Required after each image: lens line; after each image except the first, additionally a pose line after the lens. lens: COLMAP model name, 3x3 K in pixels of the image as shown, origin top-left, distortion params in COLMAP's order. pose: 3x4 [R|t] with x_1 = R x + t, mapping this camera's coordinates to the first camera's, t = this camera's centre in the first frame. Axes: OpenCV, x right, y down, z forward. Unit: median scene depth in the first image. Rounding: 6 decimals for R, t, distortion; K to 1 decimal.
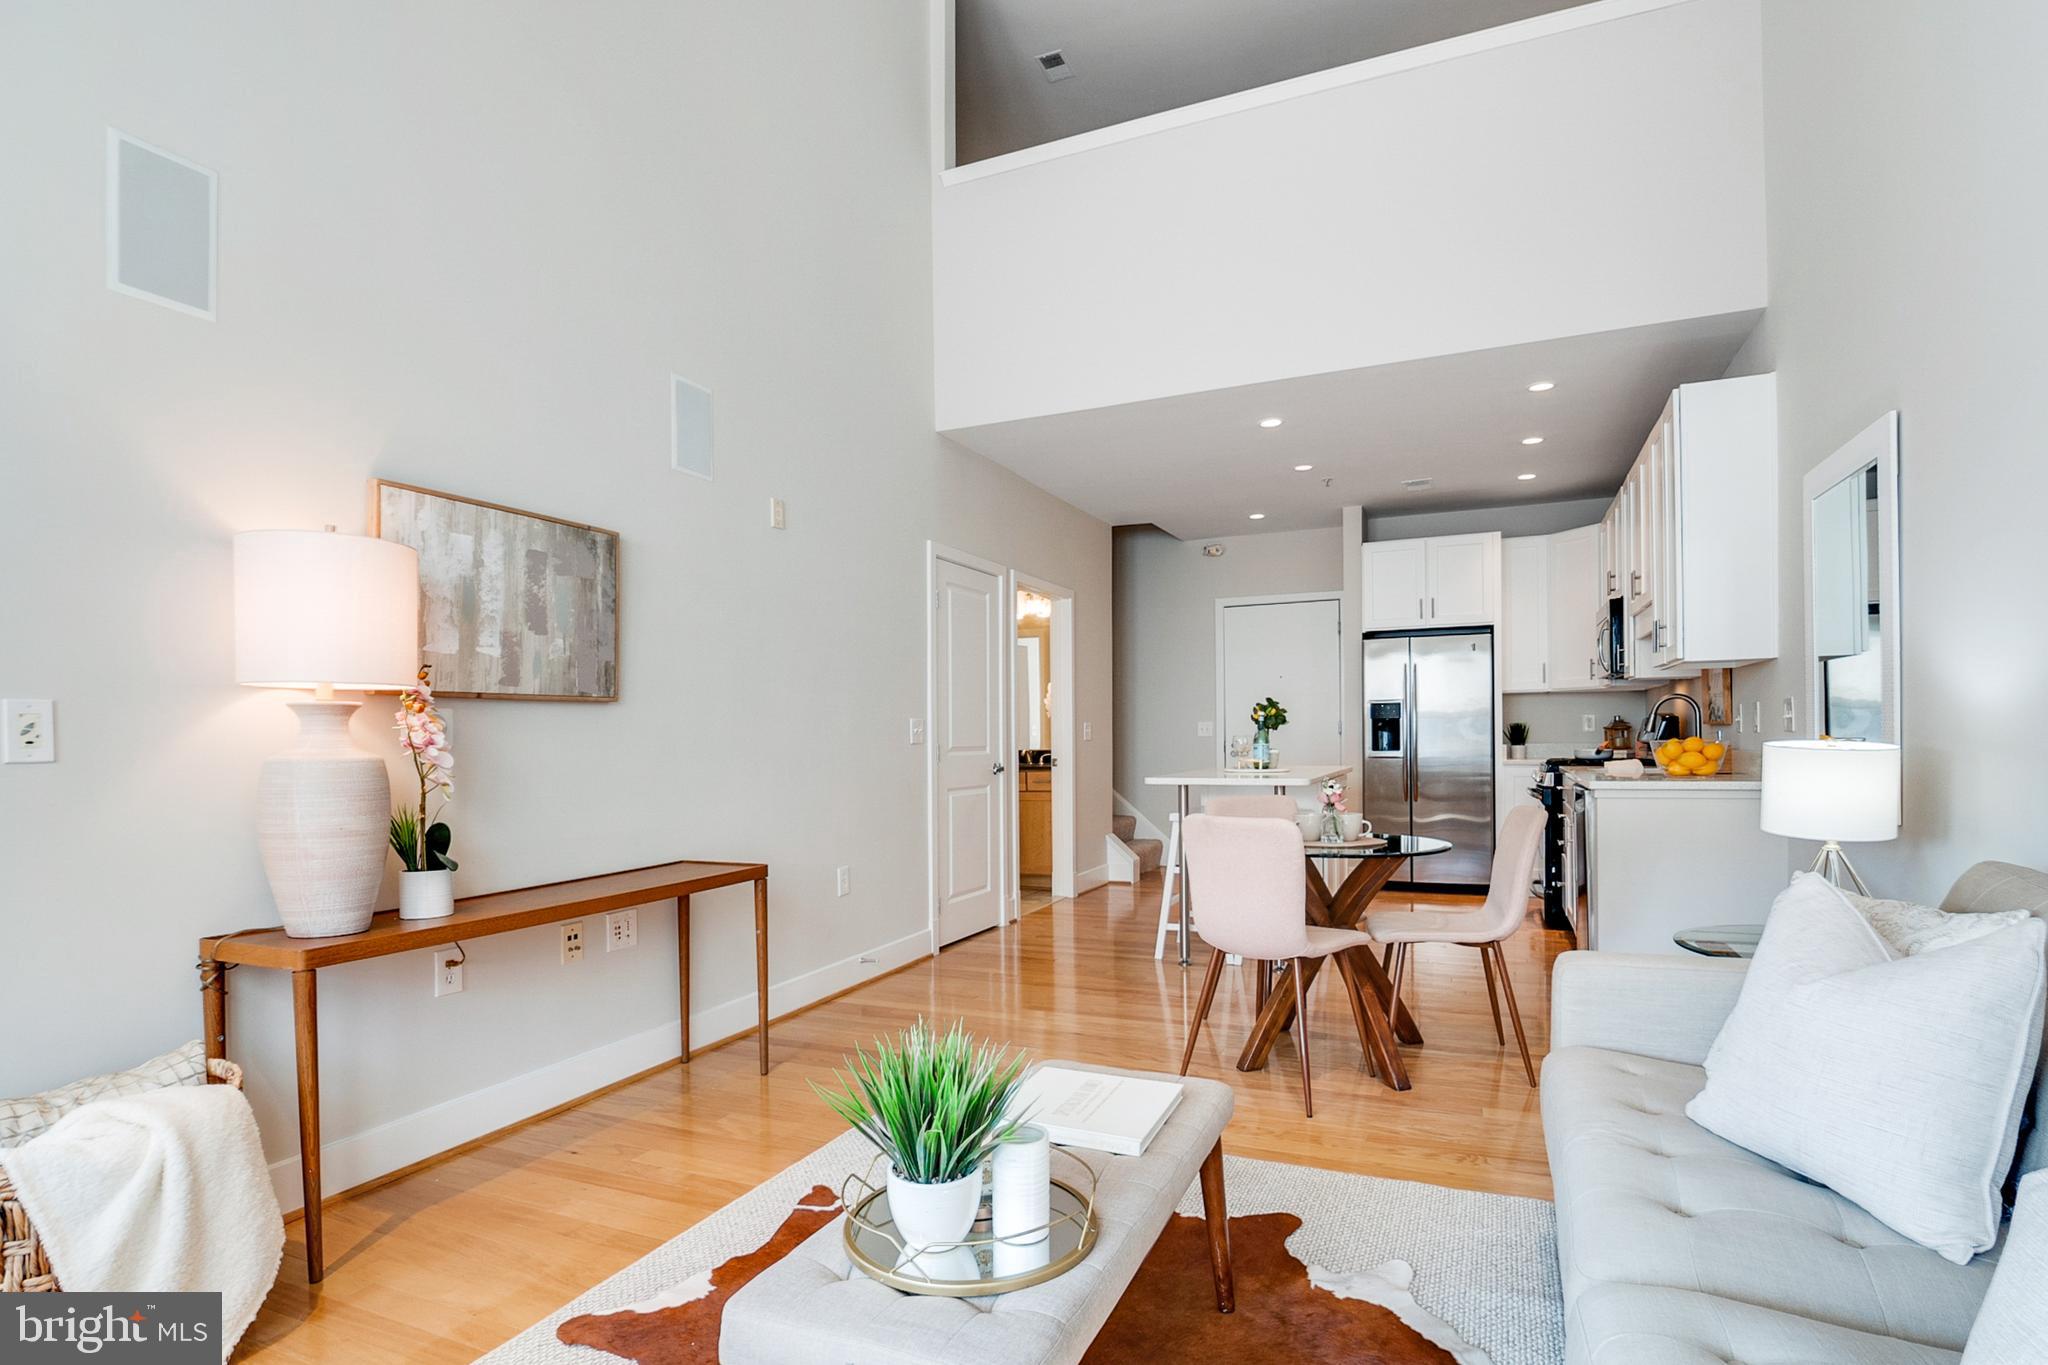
lens RADIAL K [[979.2, 0, 1065.0], [0, 979.2, 722.4], [0, 0, 1]] dist [-0.016210, -0.000645]
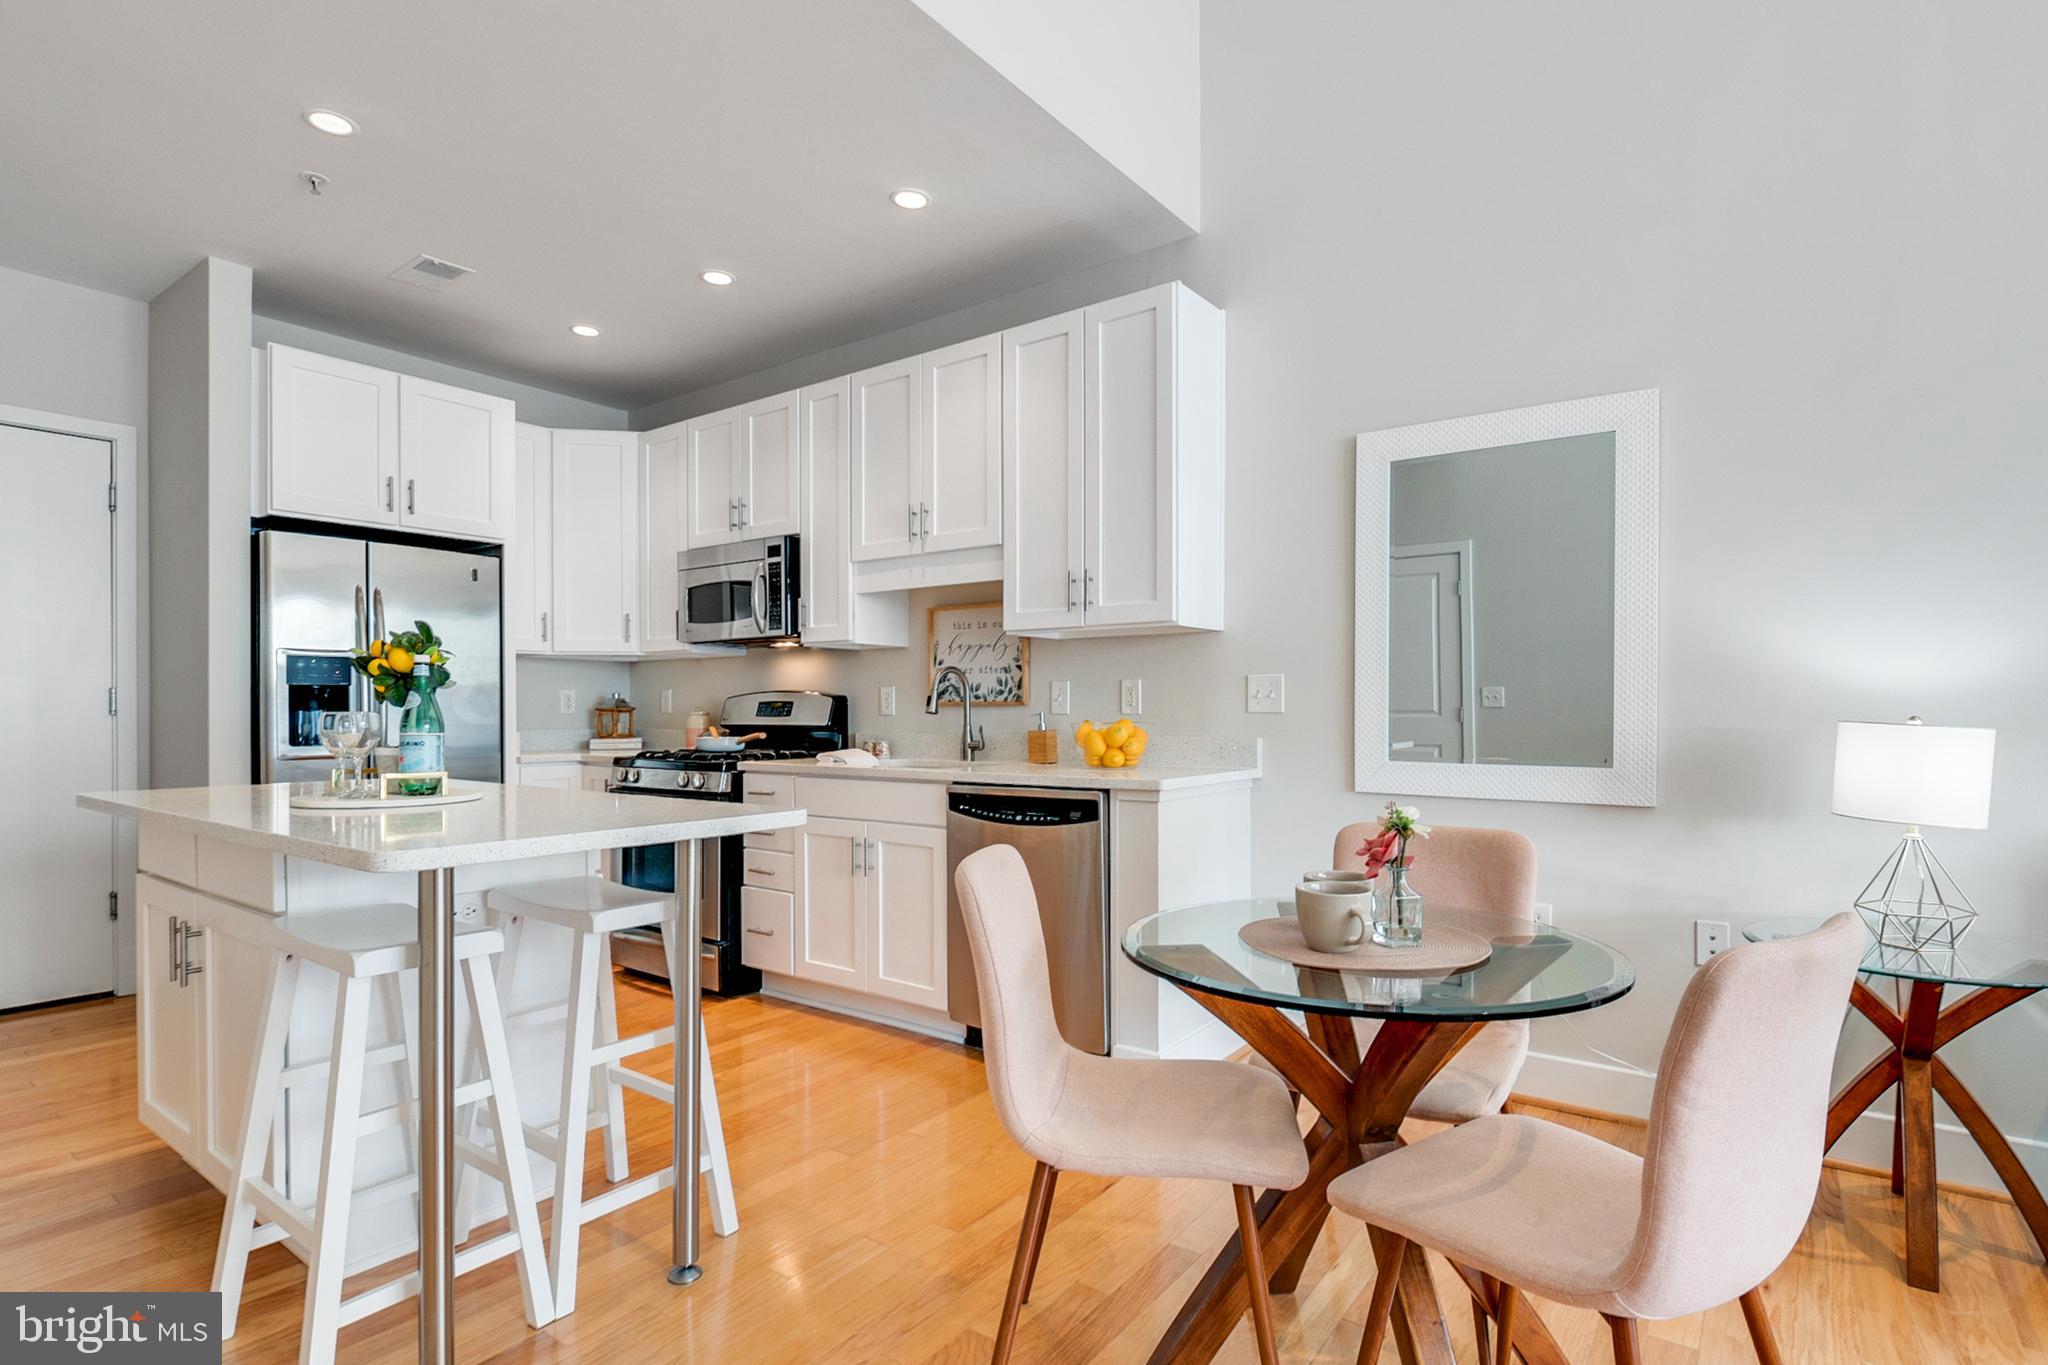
lens RADIAL K [[998.0, 0, 975.5], [0, 998.0, 715.2], [0, 0, 1]] dist [0.002858, -0.013114]
pose [[0.239278, 0.011935, 0.970878, -0.220534], [-0.014257, 0.999860, -0.008778, 0.023070], [-0.970846, -0.011741, 0.239414, 1.017533]]
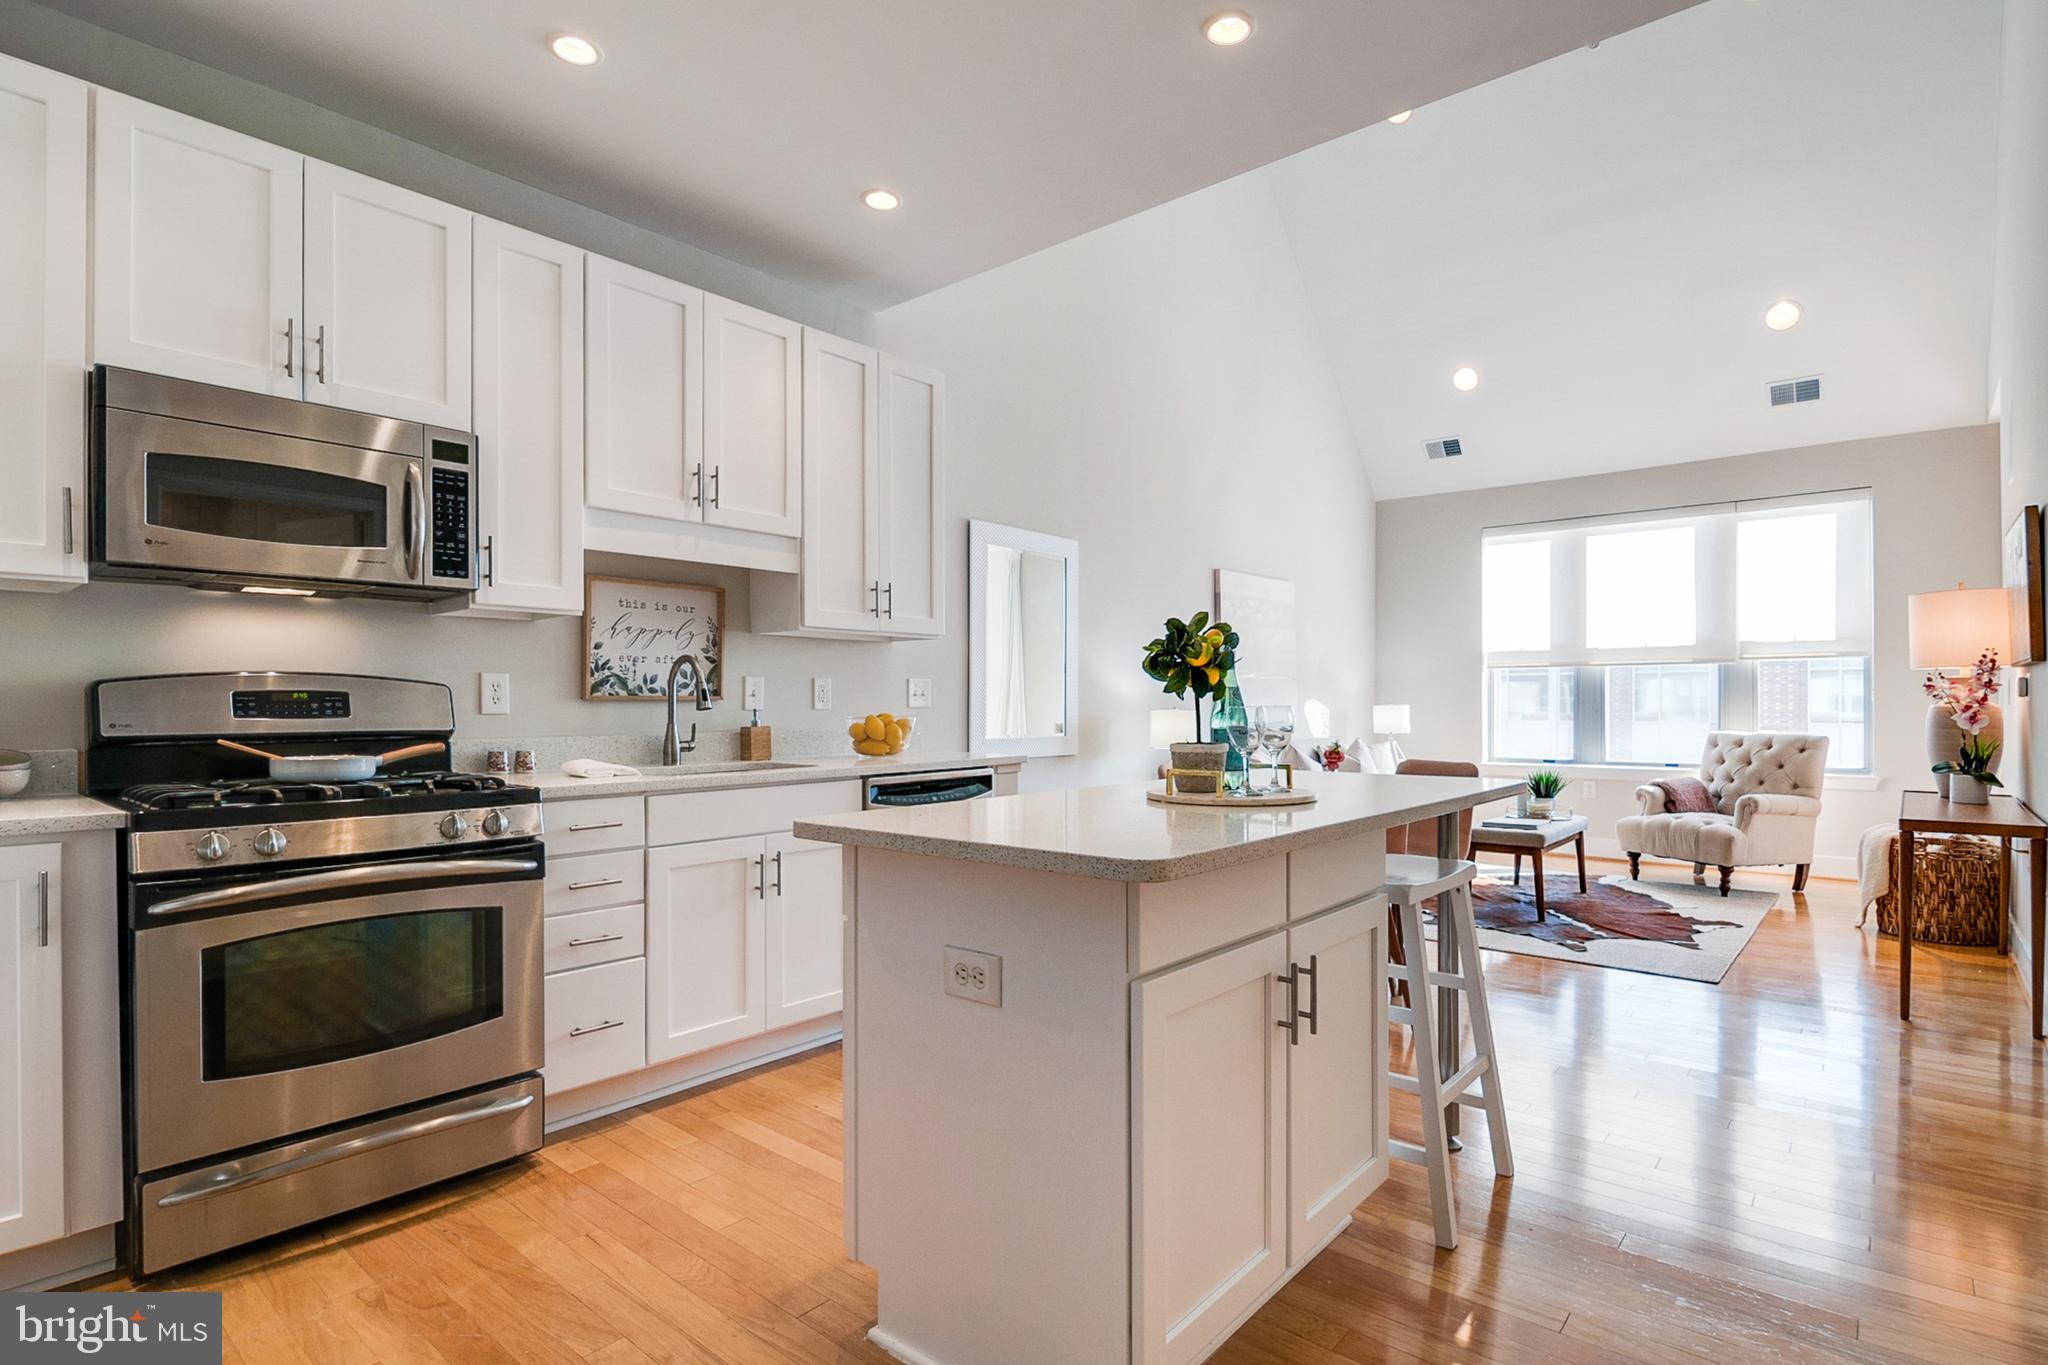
lens RADIAL K [[979.2, 0, 1065.0], [0, 979.2, 722.4], [0, 0, 1]] dist [-0.016210, -0.000645]
pose [[-0.954543, 0.009474, 0.297921, 0.207251], [0.011577, 0.999919, 0.005297, 0.022908], [-0.297847, 0.008505, -0.954576, 2.050092]]
